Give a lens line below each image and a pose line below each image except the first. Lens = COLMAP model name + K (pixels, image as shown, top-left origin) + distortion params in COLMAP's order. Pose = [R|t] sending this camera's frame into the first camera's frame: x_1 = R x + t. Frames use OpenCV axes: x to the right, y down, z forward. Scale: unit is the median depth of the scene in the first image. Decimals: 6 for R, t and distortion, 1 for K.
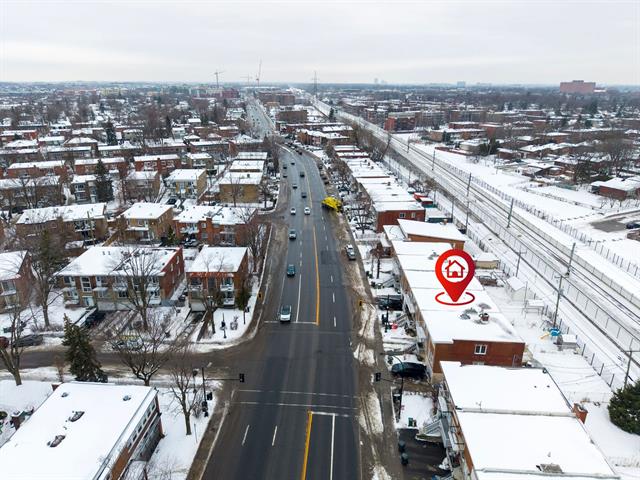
lens RADIAL K [[422.7, 0, 318.2], [0, 422.7, 241.5], [0, 0, 1]] dist [0.038756, -0.048400]
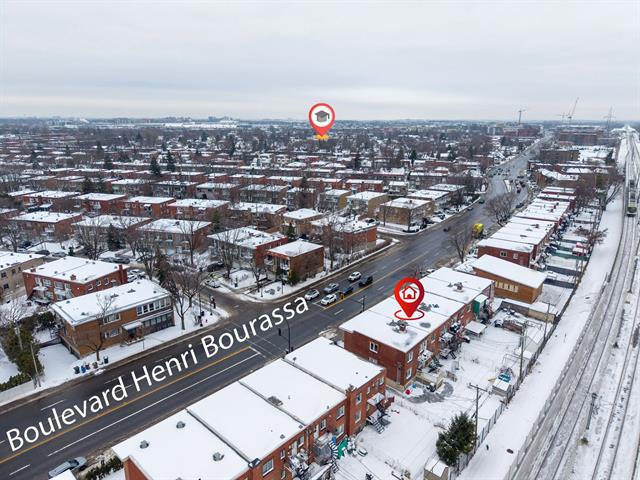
lens RADIAL K [[422.7, 0, 318.2], [0, 422.7, 241.5], [0, 0, 1]] dist [0.038756, -0.048400]
pose [[0.773026, 0.173644, -0.610146, 0.430732], [-0.222260, 0.974979, -0.004119, 0.006797], [0.594164, 0.138795, 0.792278, -0.013946]]
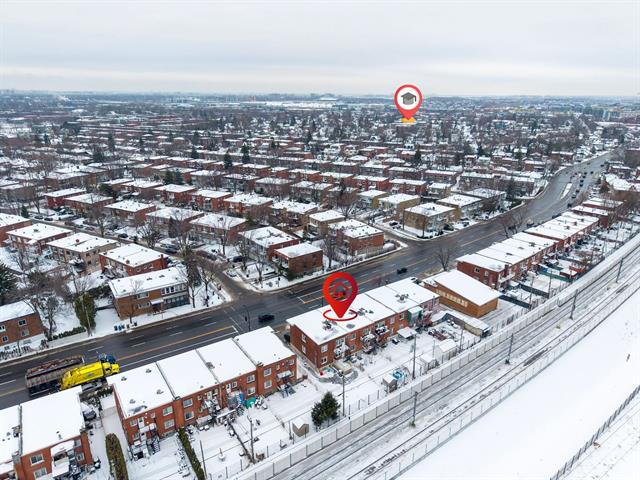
lens RADIAL K [[422.7, 0, 318.2], [0, 422.7, 241.5], [0, 0, 1]] dist [0.038756, -0.048400]
pose [[0.606596, 0.259987, -0.751298, 0.700678], [-0.280874, 0.954157, 0.103409, -0.121898], [0.743741, 0.148293, 0.651811, -0.010178]]
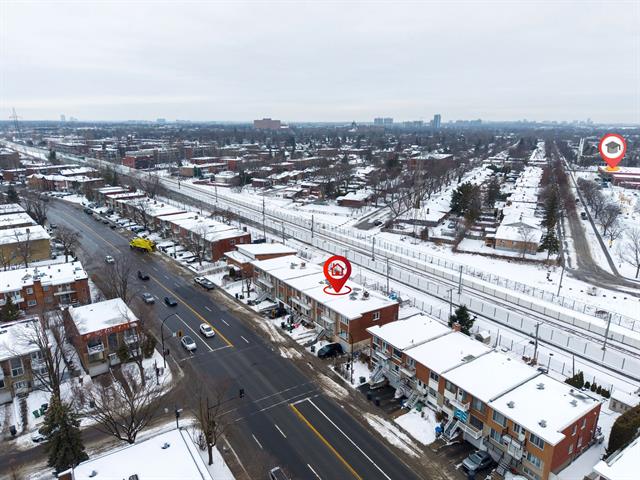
lens RADIAL K [[422.7, 0, 318.2], [0, 422.7, 241.5], [0, 0, 1]] dist [0.038756, -0.048400]
pose [[0.799949, -0.163463, 0.577374, -0.248394], [0.208585, 0.977929, -0.012128, -0.003203], [-0.562648, 0.130134, 0.816390, -0.024264]]
